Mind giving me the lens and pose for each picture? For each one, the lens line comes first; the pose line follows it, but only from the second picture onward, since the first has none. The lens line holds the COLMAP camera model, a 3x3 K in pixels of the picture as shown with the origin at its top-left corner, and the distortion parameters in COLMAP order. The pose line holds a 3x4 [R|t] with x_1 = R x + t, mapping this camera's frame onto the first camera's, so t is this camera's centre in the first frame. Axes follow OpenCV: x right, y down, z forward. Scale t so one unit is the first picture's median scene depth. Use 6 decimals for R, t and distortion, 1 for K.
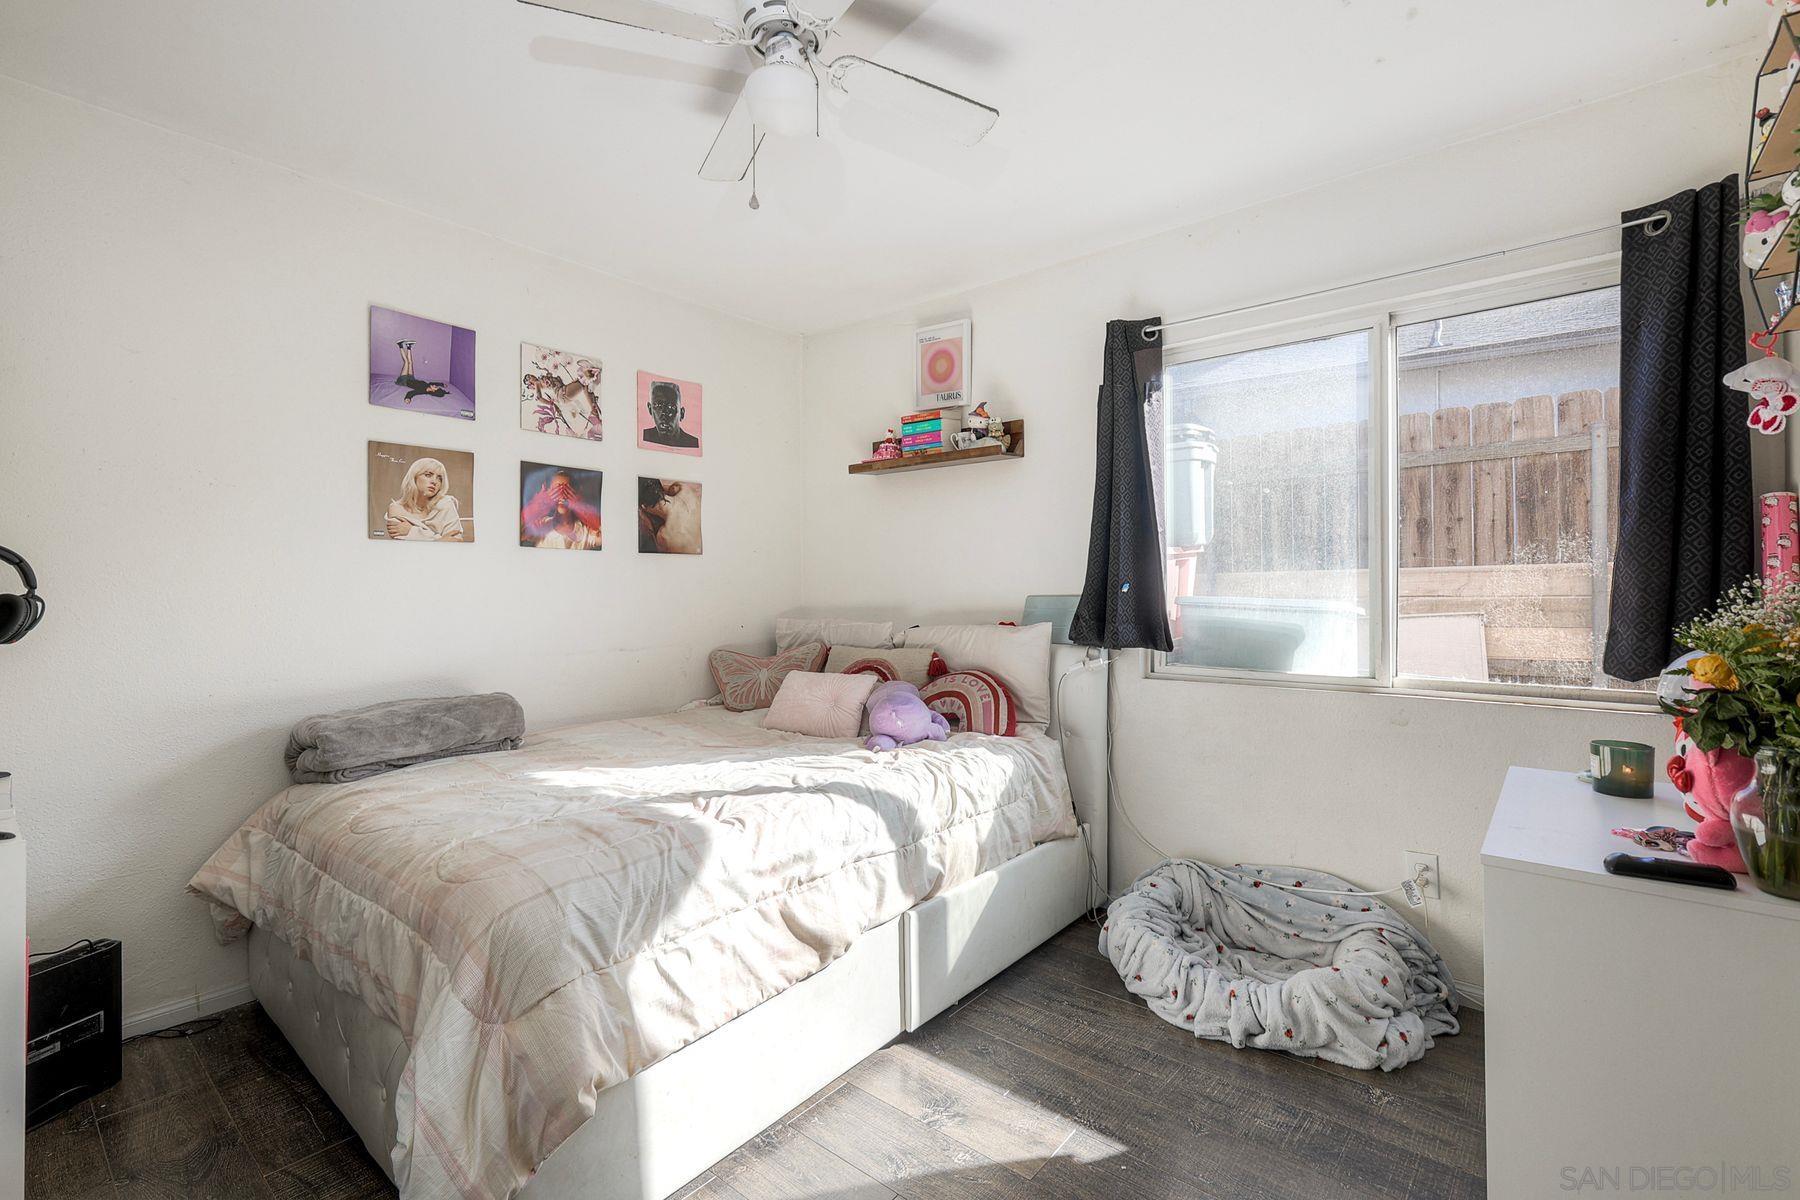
lens RADIAL K [[784.7, 0, 902.0], [0, 784.7, 586.1], [0, 0, 1]] dist [-0.001212, -0.000158]
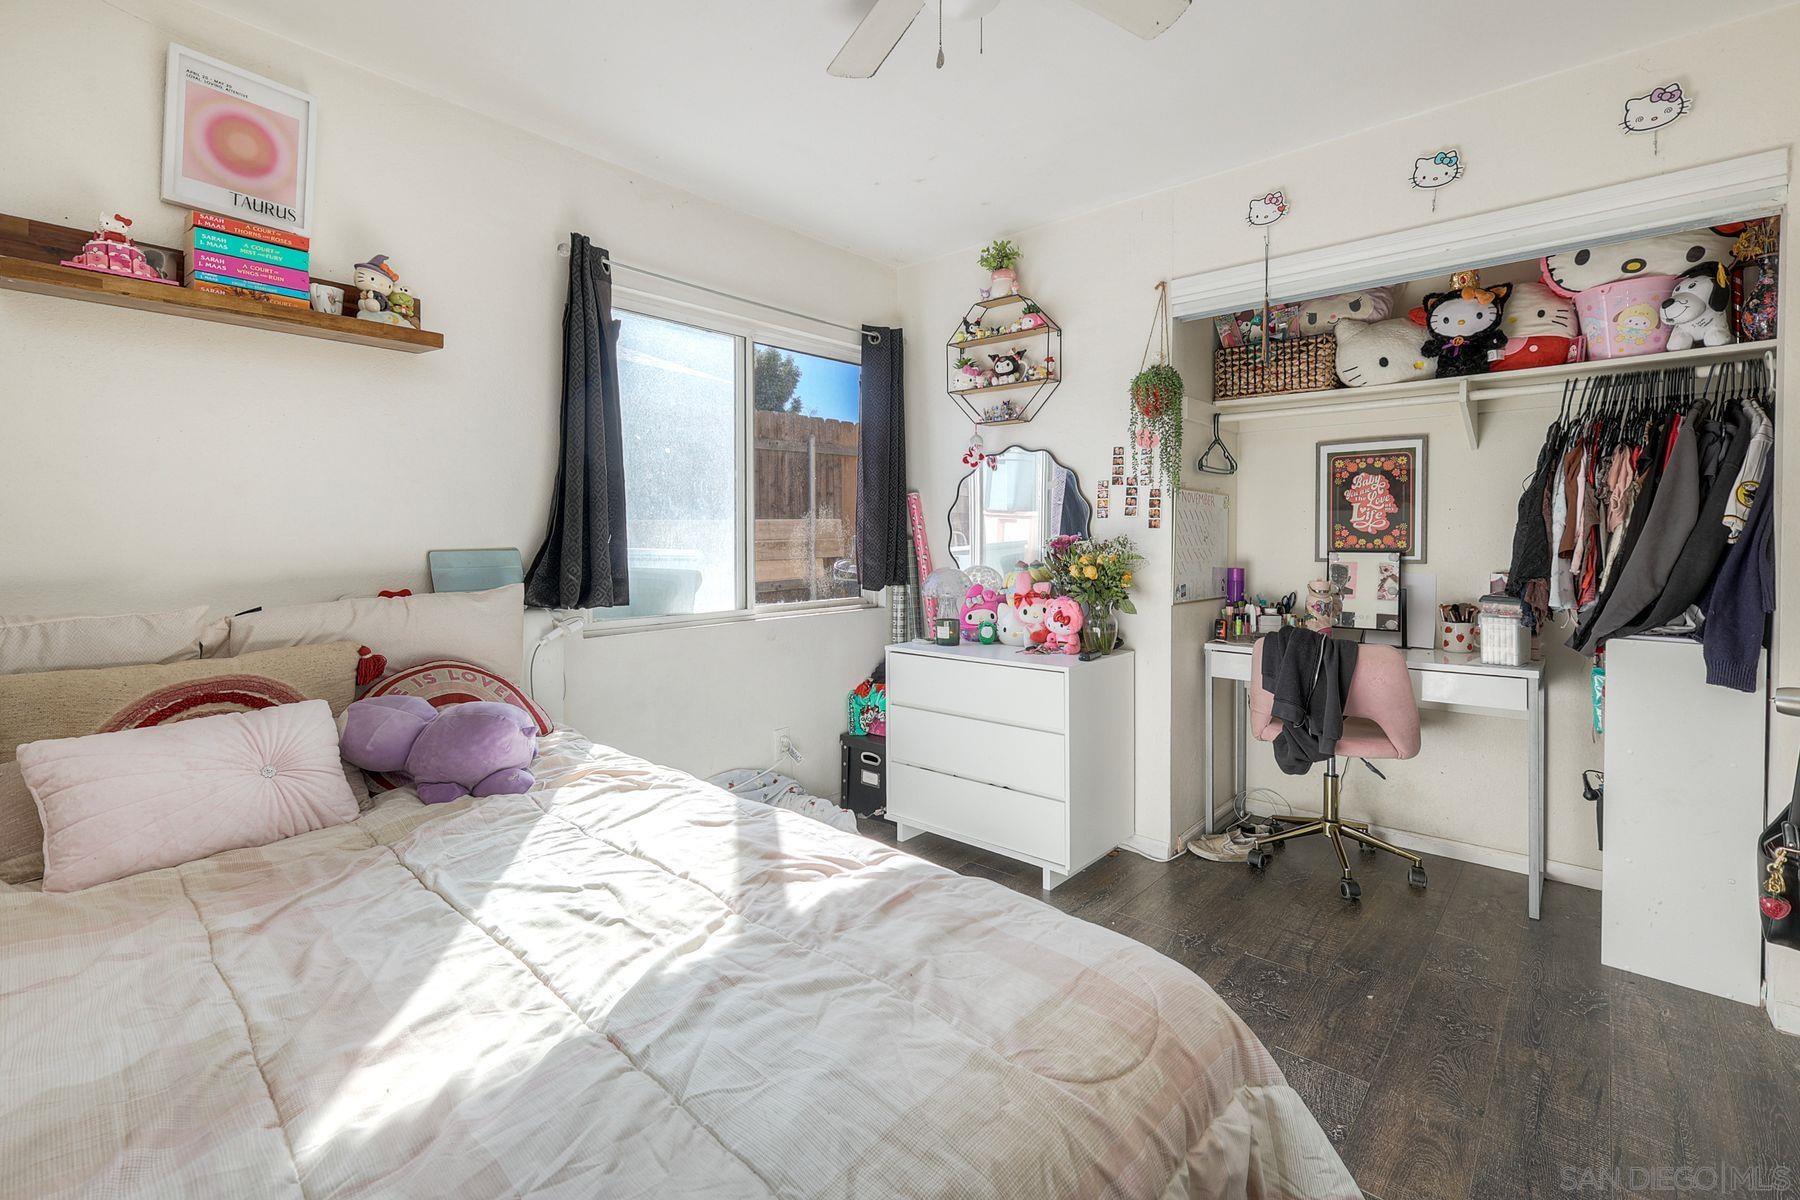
lens RADIAL K [[784.7, 0, 914.8], [0, 784.7, 546.2], [0, 0, 1]] dist [-0.001212, -0.000158]
pose [[0.019068, -0.008587, 0.999781, -0.556125], [0.004302, 0.999955, 0.008506, 0.003999], [-0.999809, 0.004139, 0.019104, 0.562763]]
